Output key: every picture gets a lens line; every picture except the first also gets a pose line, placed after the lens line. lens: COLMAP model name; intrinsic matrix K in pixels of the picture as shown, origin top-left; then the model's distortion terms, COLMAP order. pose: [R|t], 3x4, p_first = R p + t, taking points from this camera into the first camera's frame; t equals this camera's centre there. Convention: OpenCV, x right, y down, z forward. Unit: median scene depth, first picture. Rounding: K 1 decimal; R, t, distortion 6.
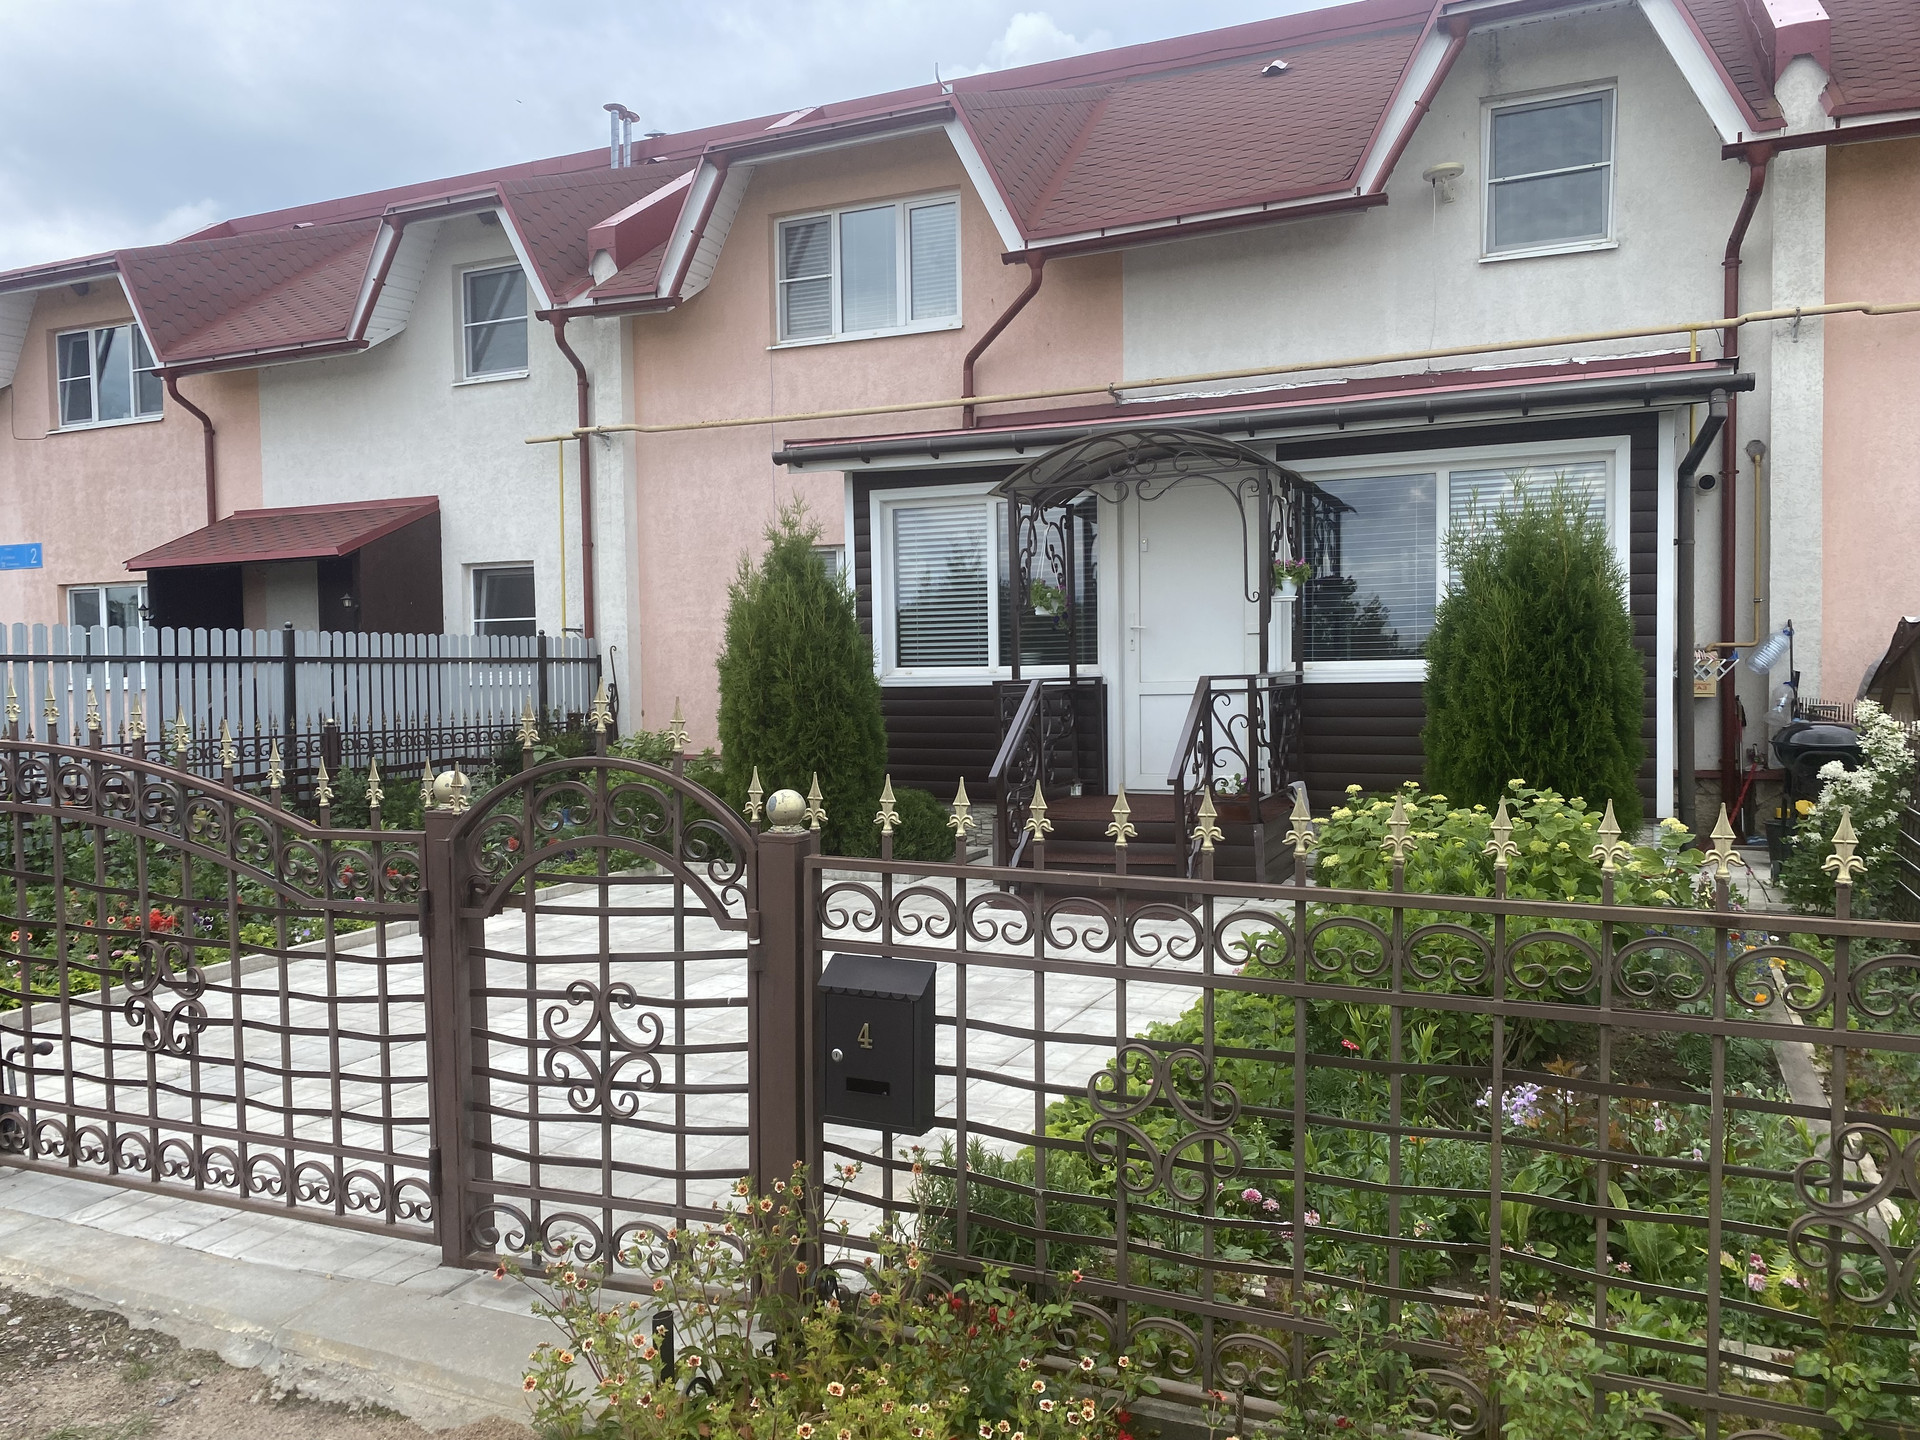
lens RADIAL K [[1456.2, 0, 954.3], [0, 1456.2, 722.1], [0, 0, 1]] dist [0.009400, -0.010332]
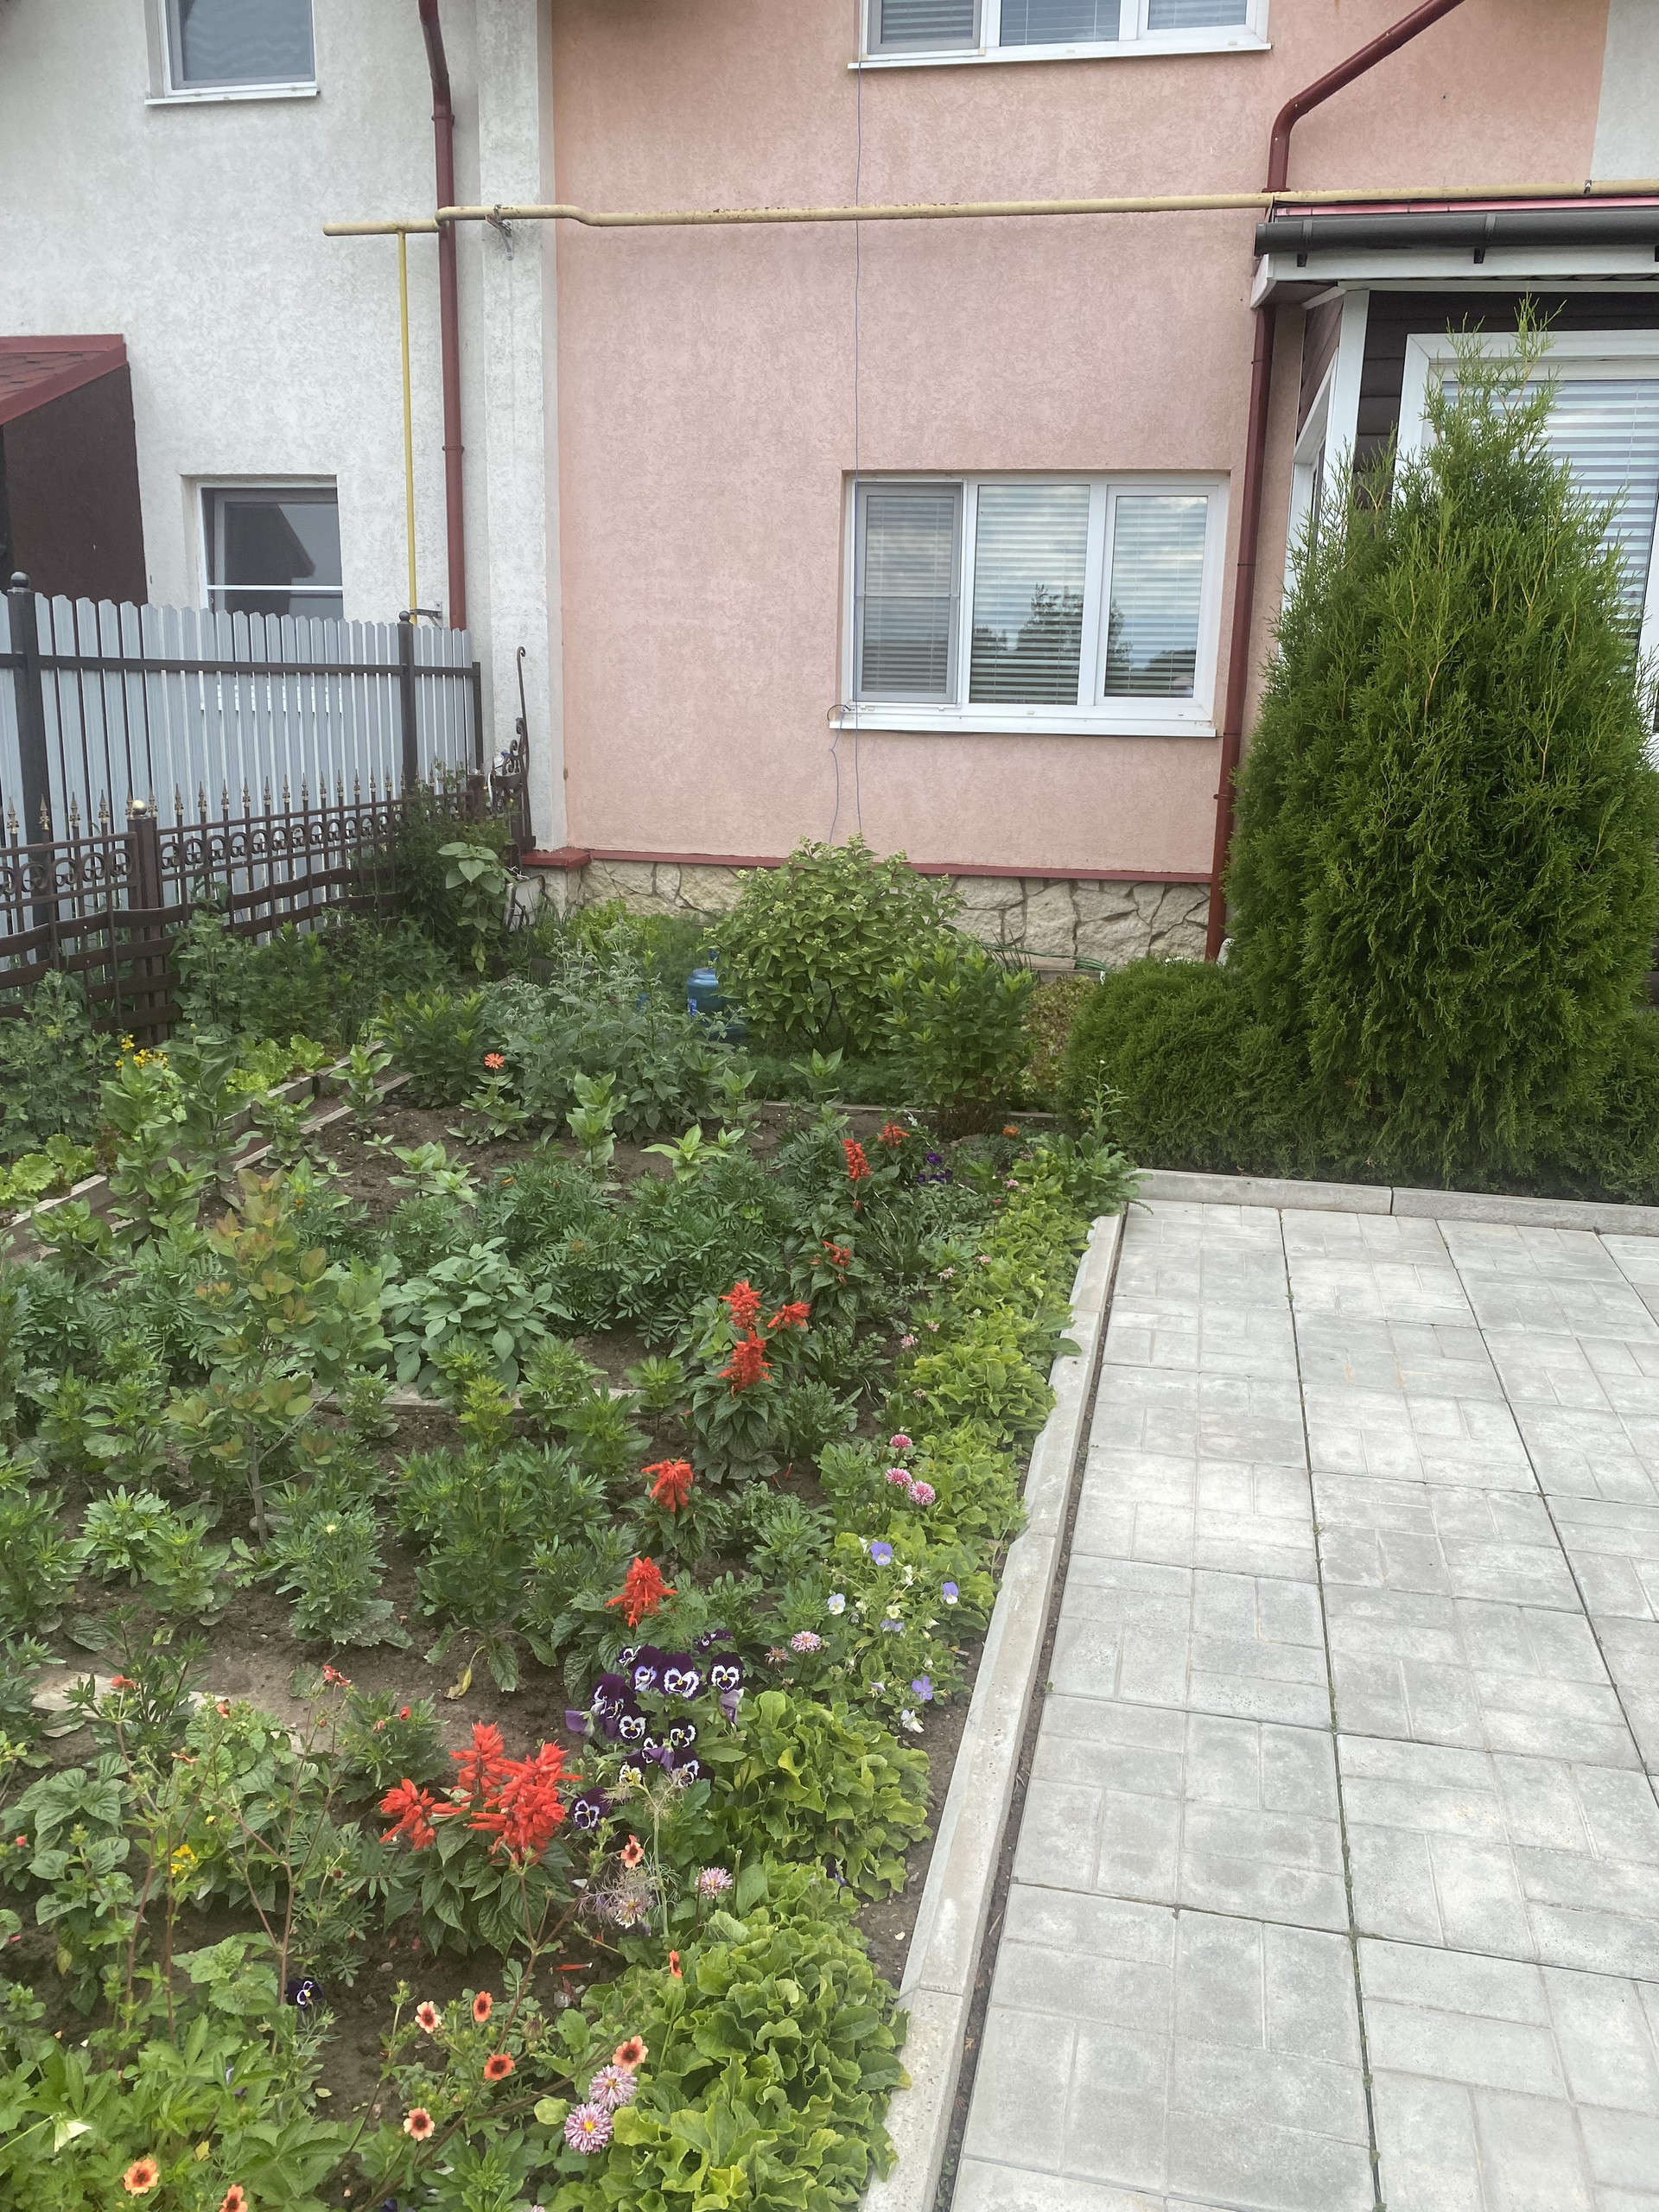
lens RADIAL K [[1677.7, 0, 824.6], [0, 1677.7, 1113.9], [0, 0, 1]] dist [0.009400, -0.010332]
pose [[0.979277, -0.014155, 0.202028, -0.247892], [-0.029424, 0.977025, 0.211082, -0.015371], [-0.200374, -0.212652, 0.956362, 0.323477]]
